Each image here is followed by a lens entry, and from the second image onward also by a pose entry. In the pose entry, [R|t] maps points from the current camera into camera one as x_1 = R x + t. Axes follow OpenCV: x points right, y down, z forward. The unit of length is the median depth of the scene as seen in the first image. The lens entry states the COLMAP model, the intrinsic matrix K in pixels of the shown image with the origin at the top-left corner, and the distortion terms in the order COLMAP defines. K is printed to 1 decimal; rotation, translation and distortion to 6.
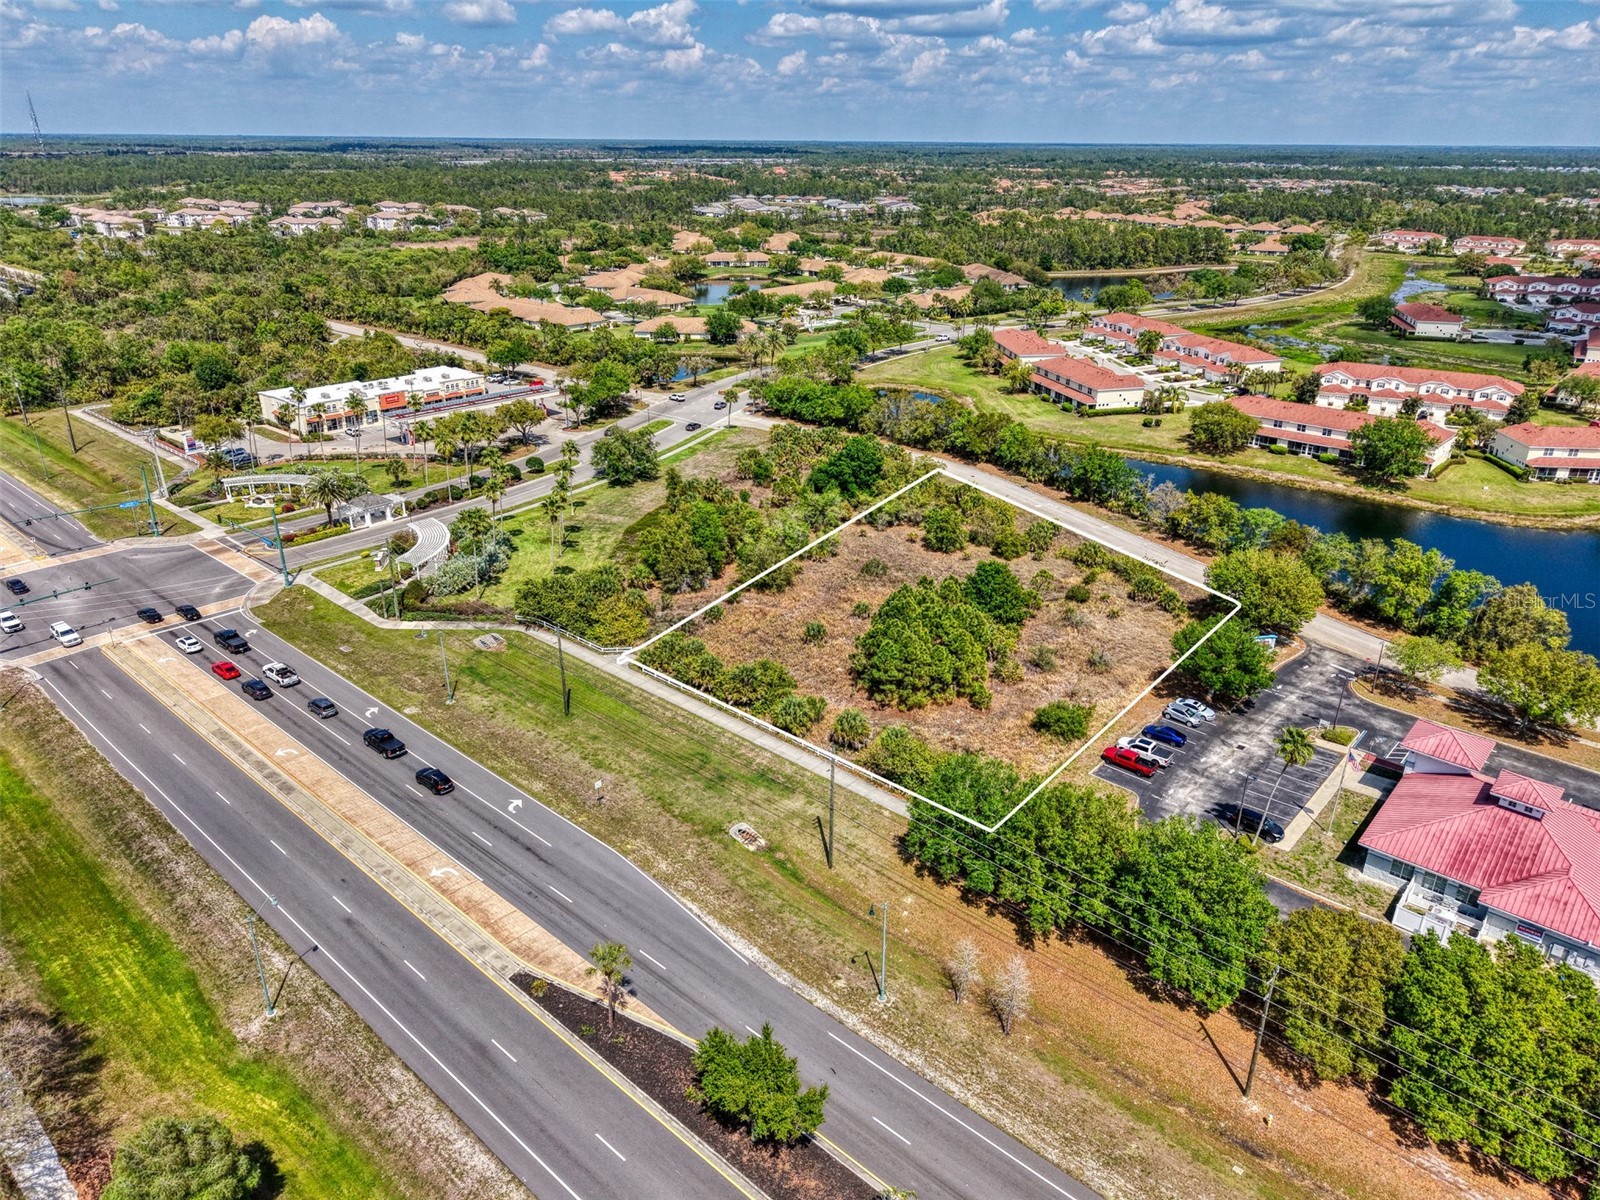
lens RADIAL K [[1069.0, 0, 802.2], [0, 1069.0, 600.3], [0, 0, 1]] dist [0.018597, -0.015118]
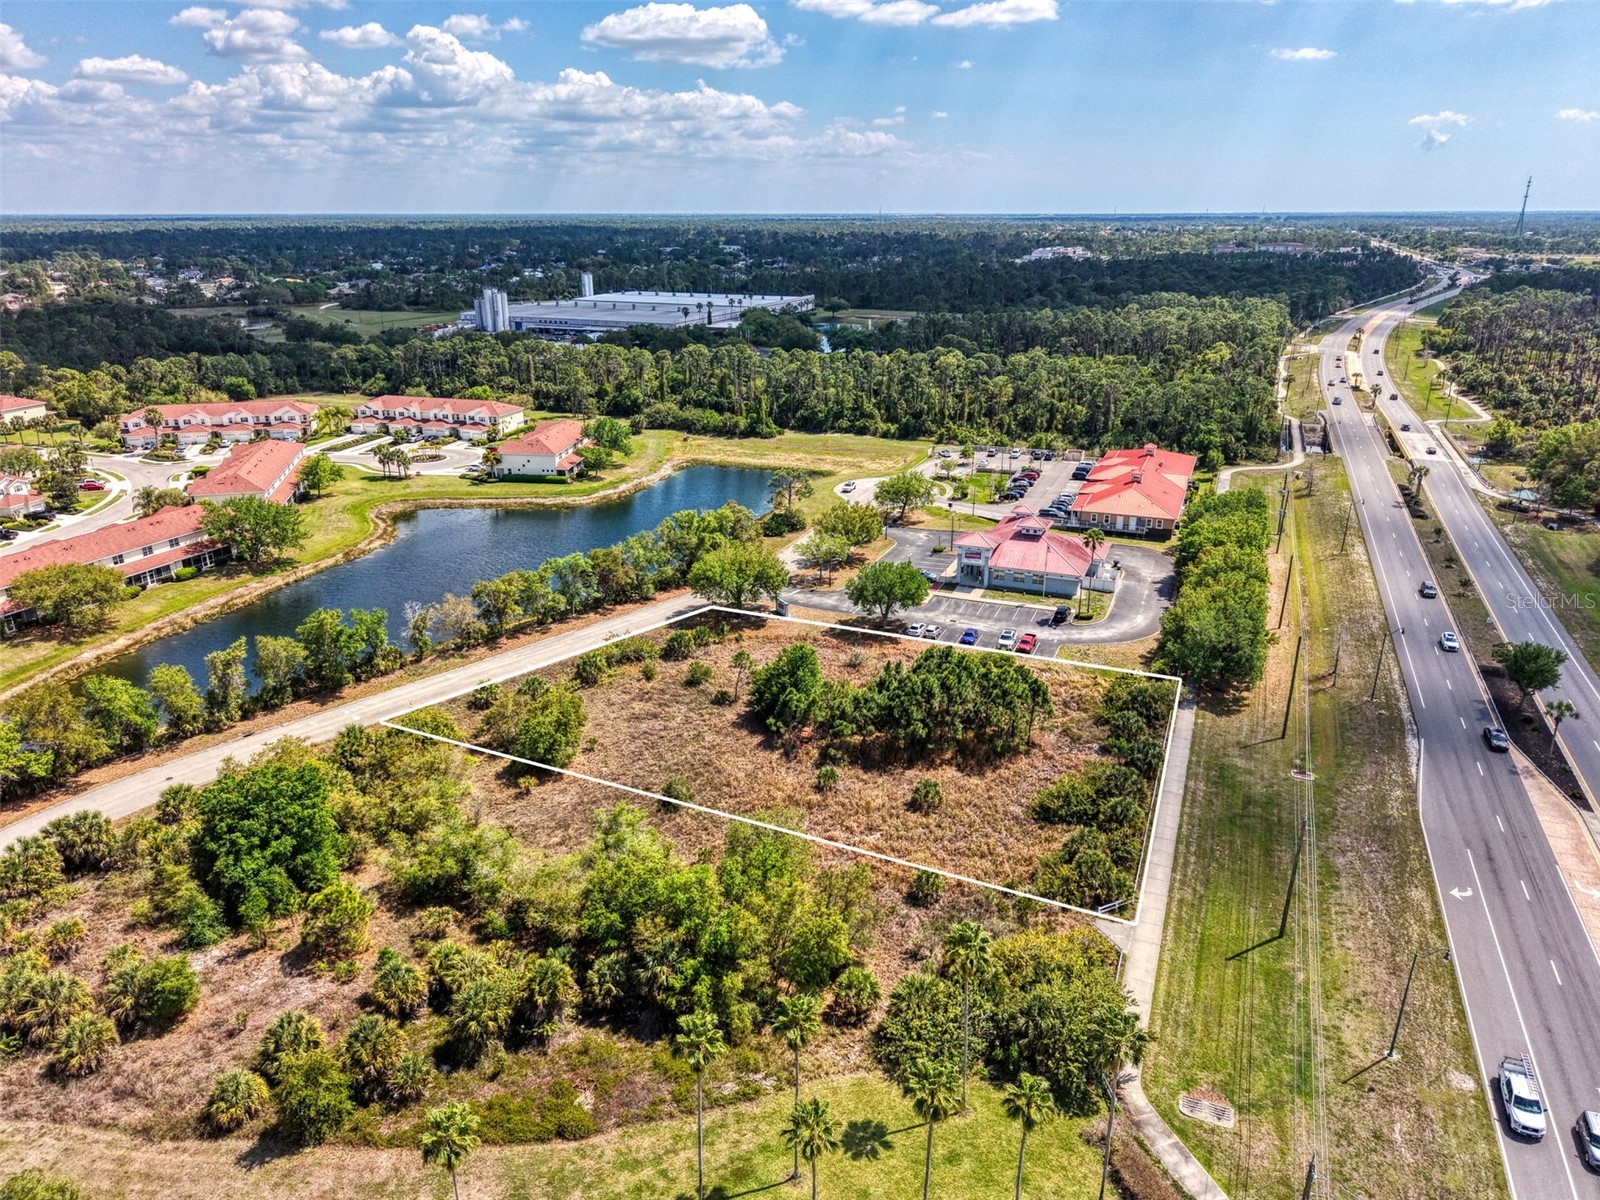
lens RADIAL K [[1064.6, 0, 800.0], [0, 1064.6, 600.0], [0, 0, 1]] dist [0.065039, -0.082119]
pose [[-0.329524, -0.328206, 0.885265, -0.574261], [0.372838, 0.816195, 0.441381, -0.443402], [-0.867413, 0.475506, -0.146588, 1.062258]]
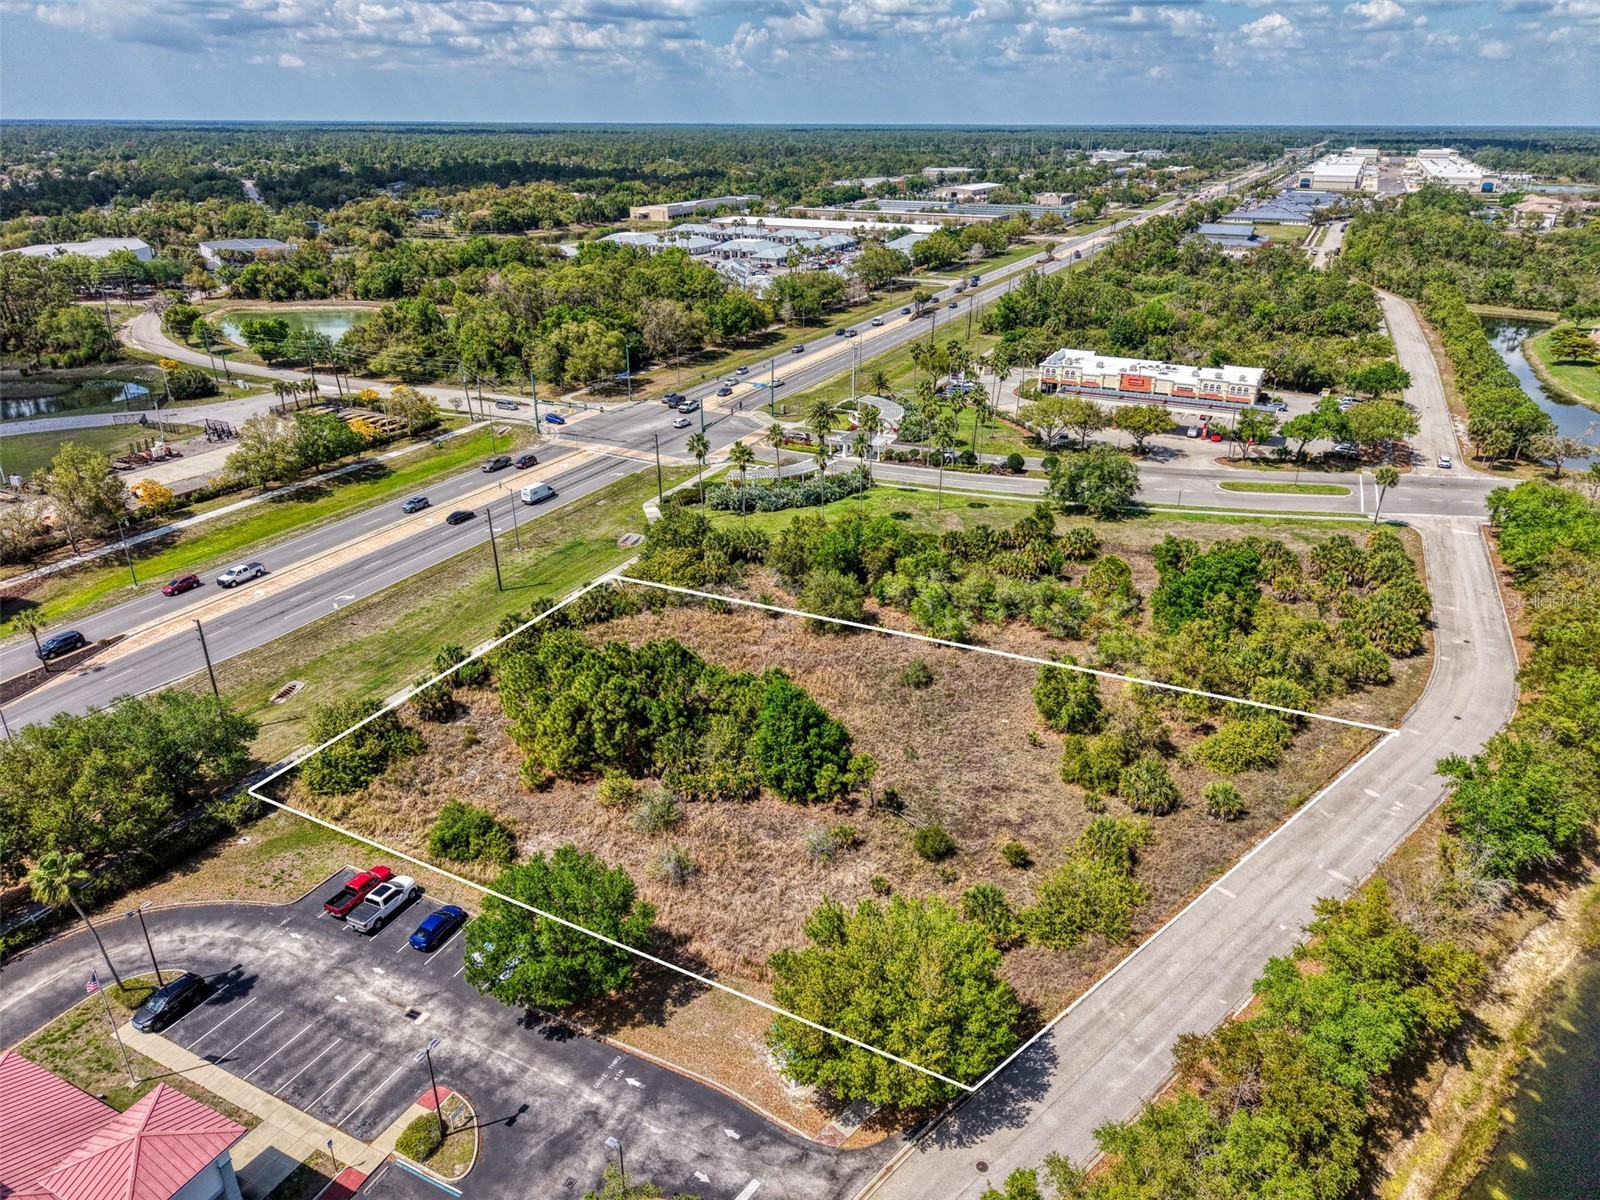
lens RADIAL K [[1069.0, 0, 802.2], [0, 1069.0, 600.3], [0, 0, 1]] dist [0.018597, -0.015118]
pose [[0.268068, 0.387047, -0.882233, 0.727462], [-0.382636, 0.883197, 0.271205, -0.262099], [0.884154, 0.264873, 0.384855, 0.698434]]
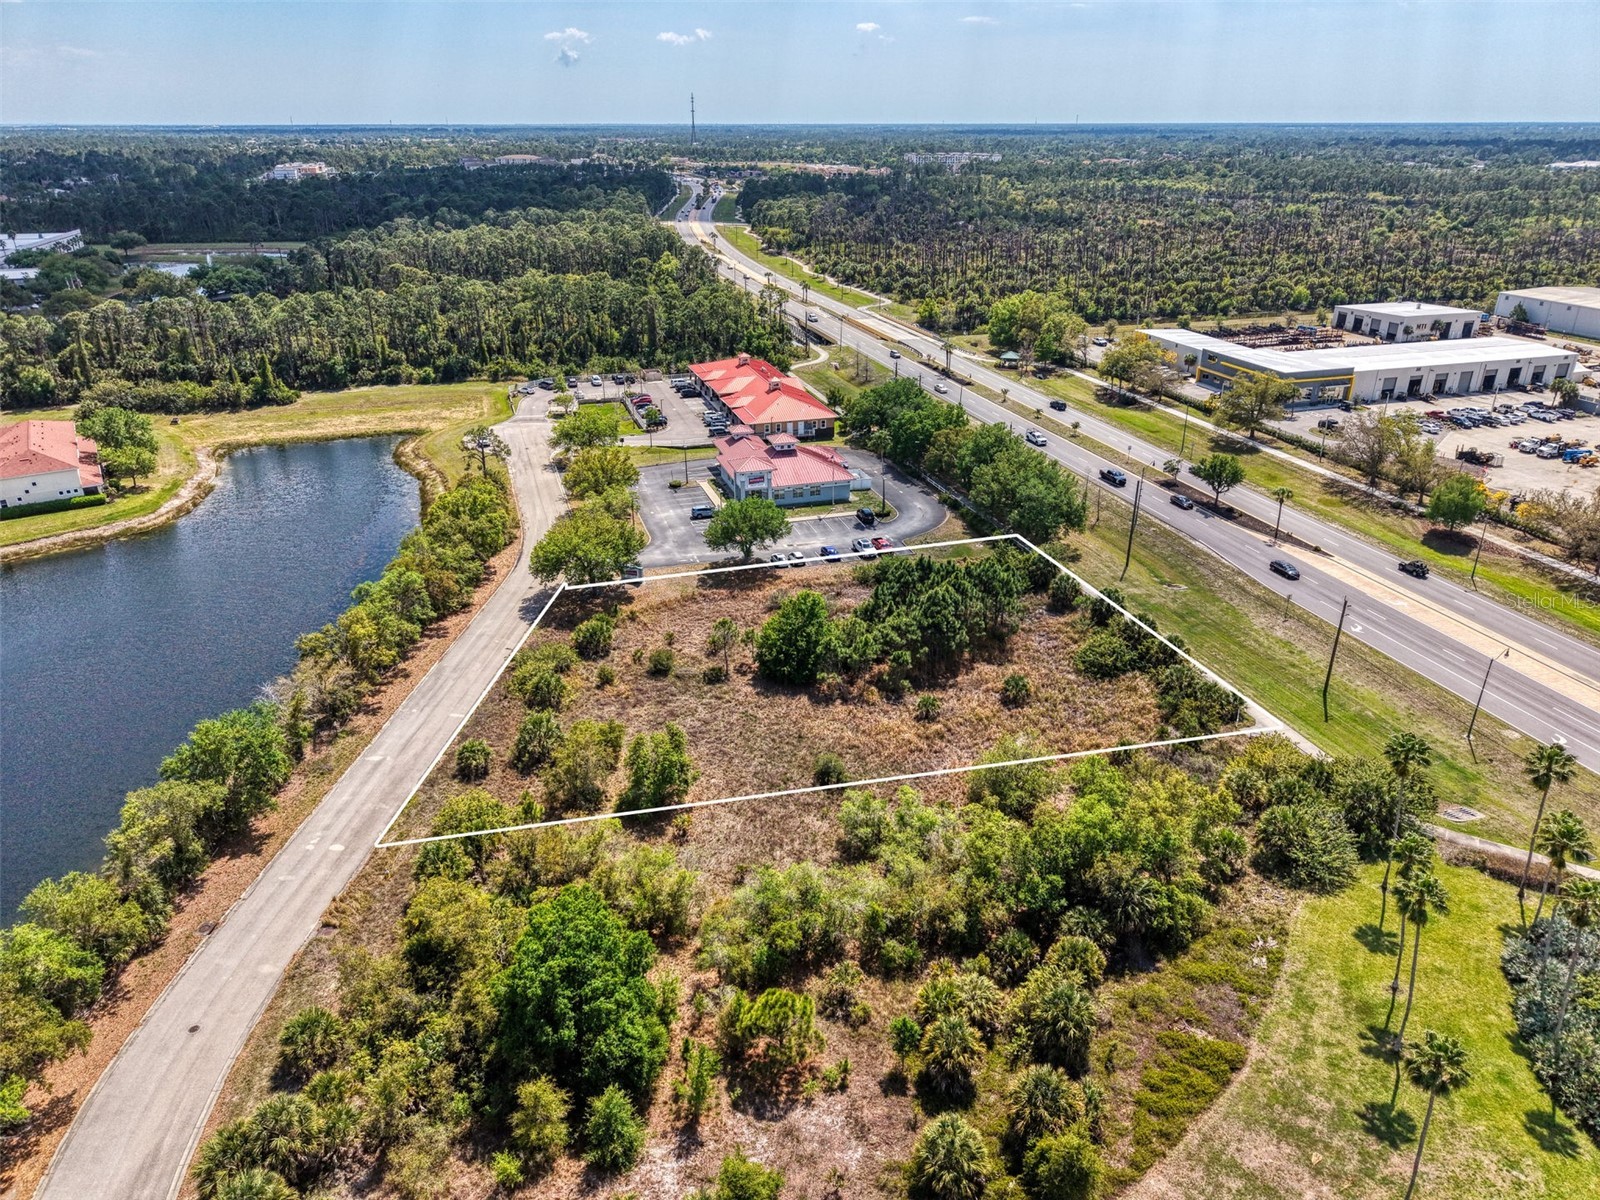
lens RADIAL K [[1064.6, 0, 800.0], [0, 1064.6, 600.0], [0, 0, 1]] dist [0.065039, -0.082119]
pose [[-0.854670, -0.217244, 0.471535, -0.210682], [0.200127, 0.700196, 0.685328, -0.593015], [-0.479050, 0.680096, -0.554960, 1.413356]]
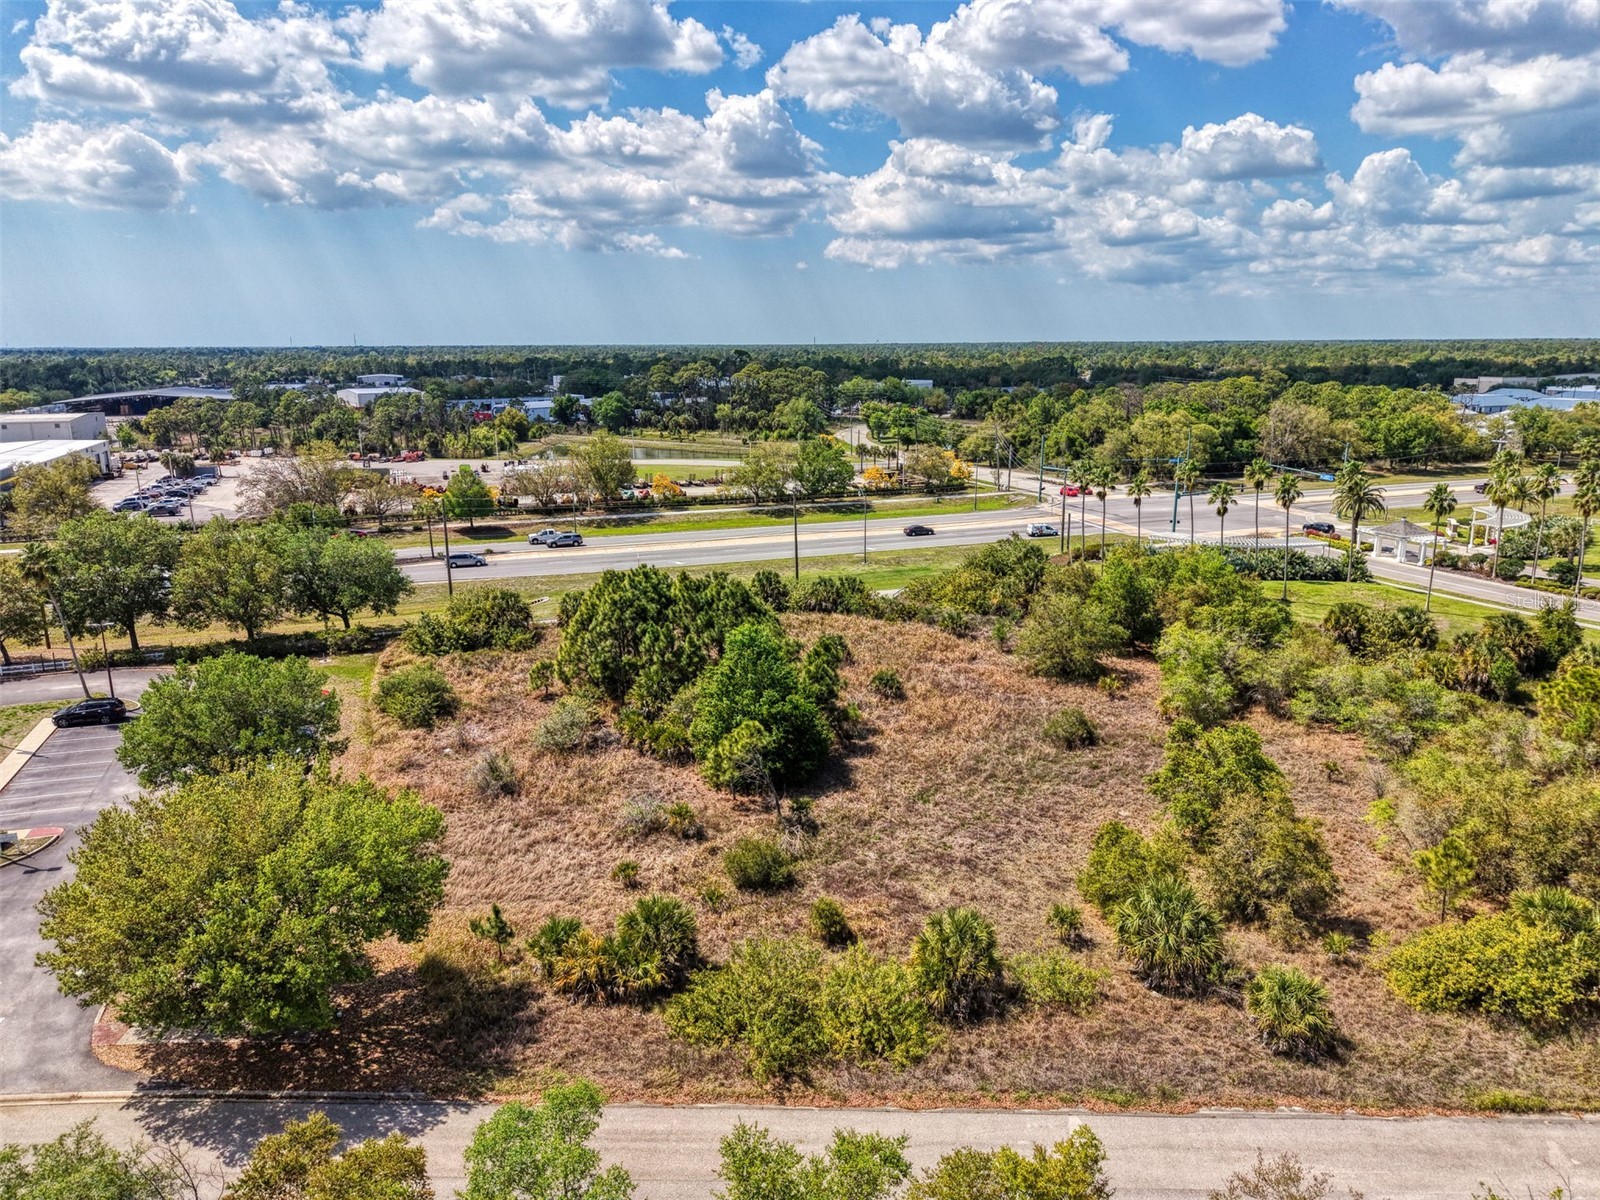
lens RADIAL K [[1072.1, 0, 800.0], [0, 1072.1, 600.0], [0, 0, 1]] dist [0.007137, -0.004337]
pose [[-0.475529, 0.200293, -0.856595, 0.574456], [-0.343761, 0.854002, 0.390523, -0.244237], [0.809753, 0.480169, -0.337250, 1.129412]]
